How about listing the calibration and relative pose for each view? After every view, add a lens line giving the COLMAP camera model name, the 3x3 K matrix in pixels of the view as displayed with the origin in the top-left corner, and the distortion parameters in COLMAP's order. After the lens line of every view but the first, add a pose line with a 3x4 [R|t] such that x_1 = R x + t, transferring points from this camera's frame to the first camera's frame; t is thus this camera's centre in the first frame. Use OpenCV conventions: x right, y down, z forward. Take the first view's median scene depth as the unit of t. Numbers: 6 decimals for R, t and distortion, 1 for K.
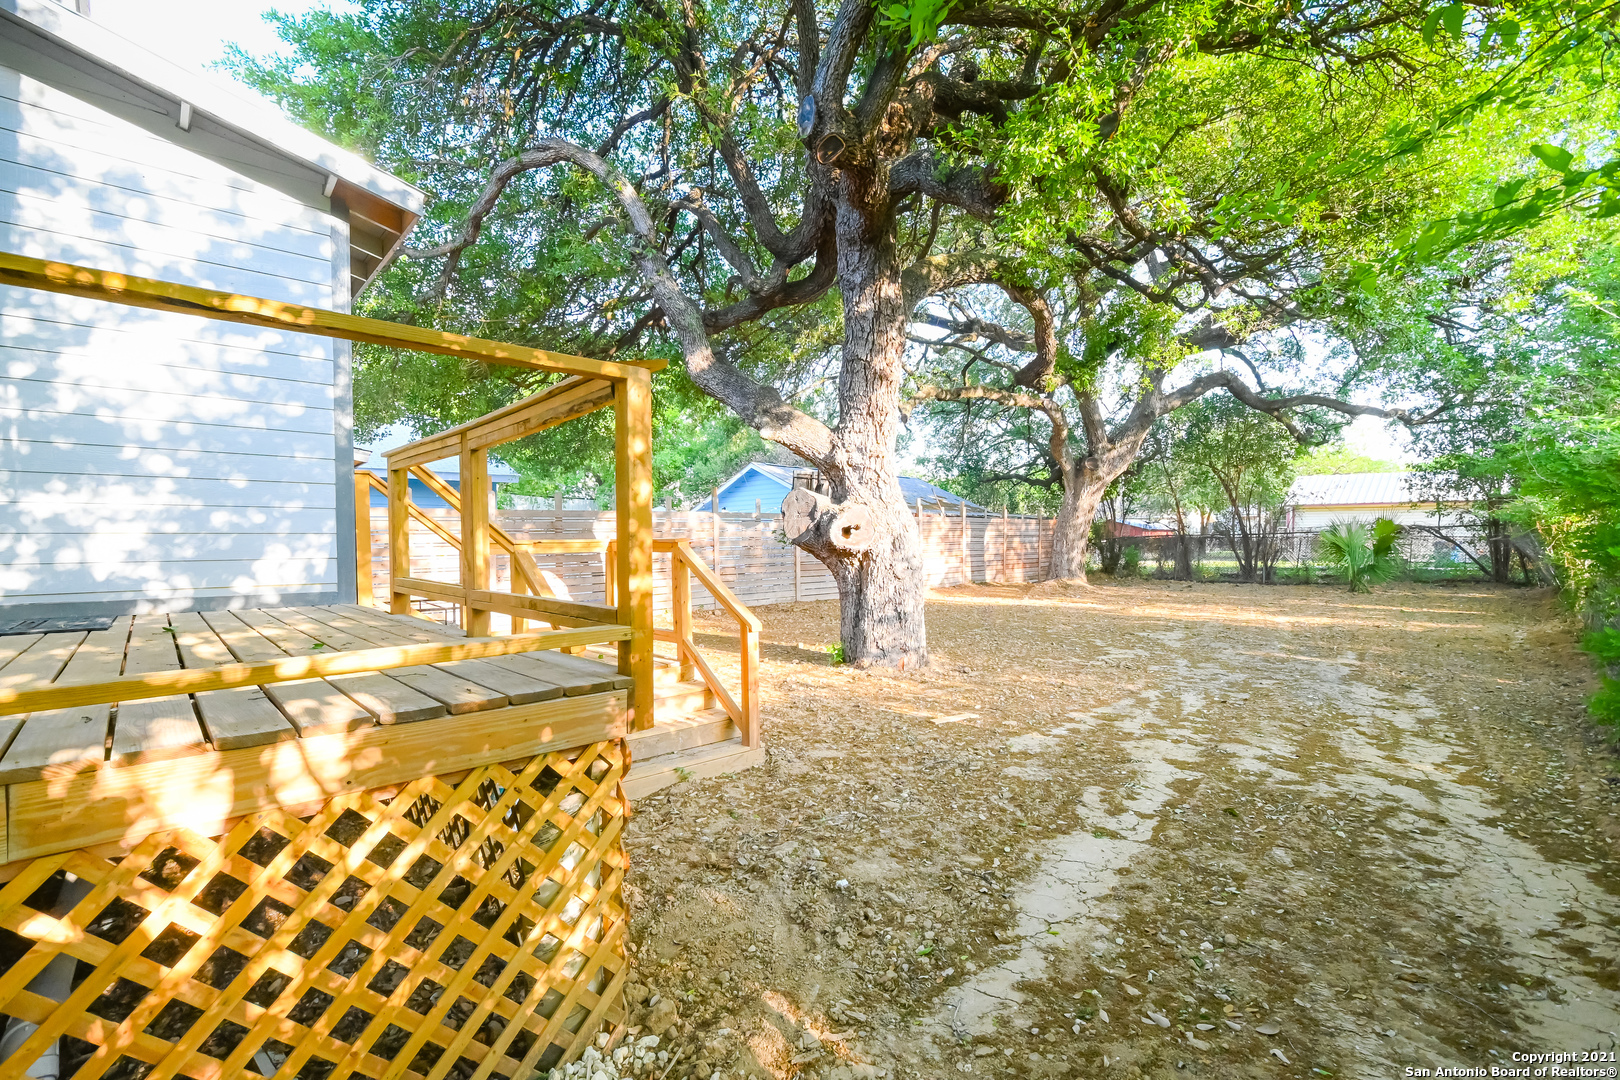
lens RADIAL K [[709.2, 0, 793.3], [0, 709.2, 553.5], [0, 0, 1]] dist [-0.001514, -0.003314]
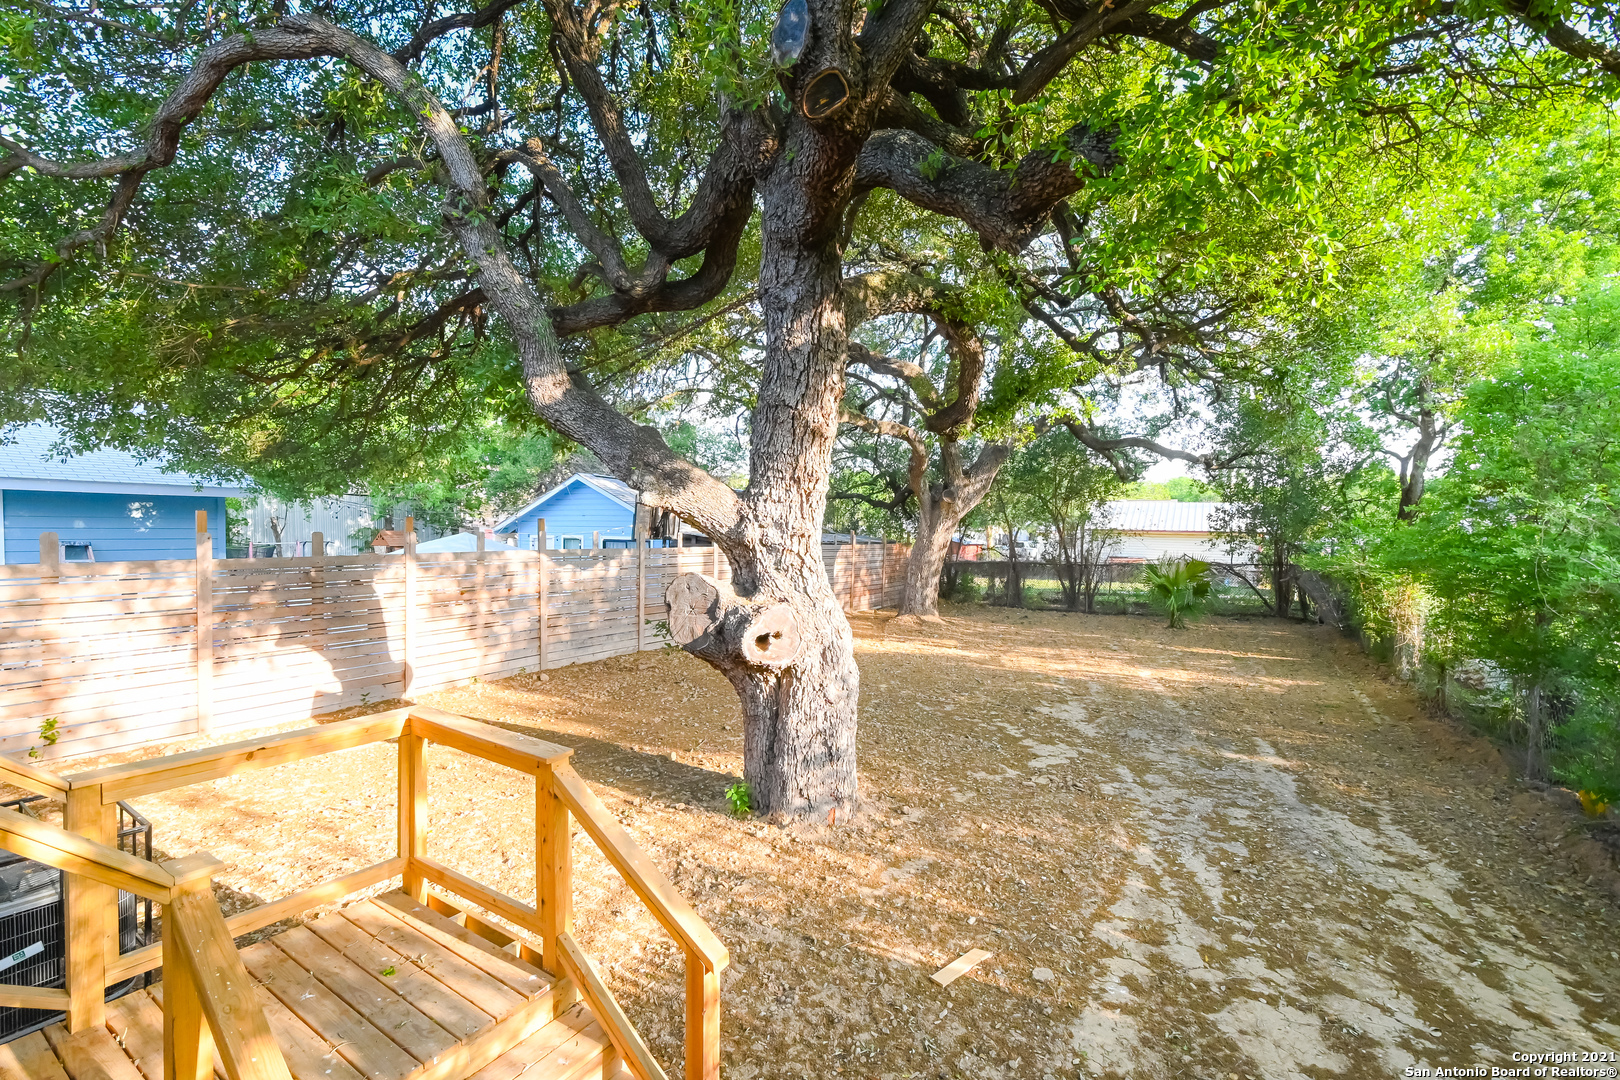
lens RADIAL K [[695.4, 0, 786.6], [0, 695.4, 543.4], [0, 0, 1]] dist [0.003077, -0.005520]
pose [[0.964151, 0.017323, 0.264786, -0.079691], [-0.018955, 0.999814, 0.003609, -0.115106], [-0.264675, -0.008498, 0.964300, 0.262691]]
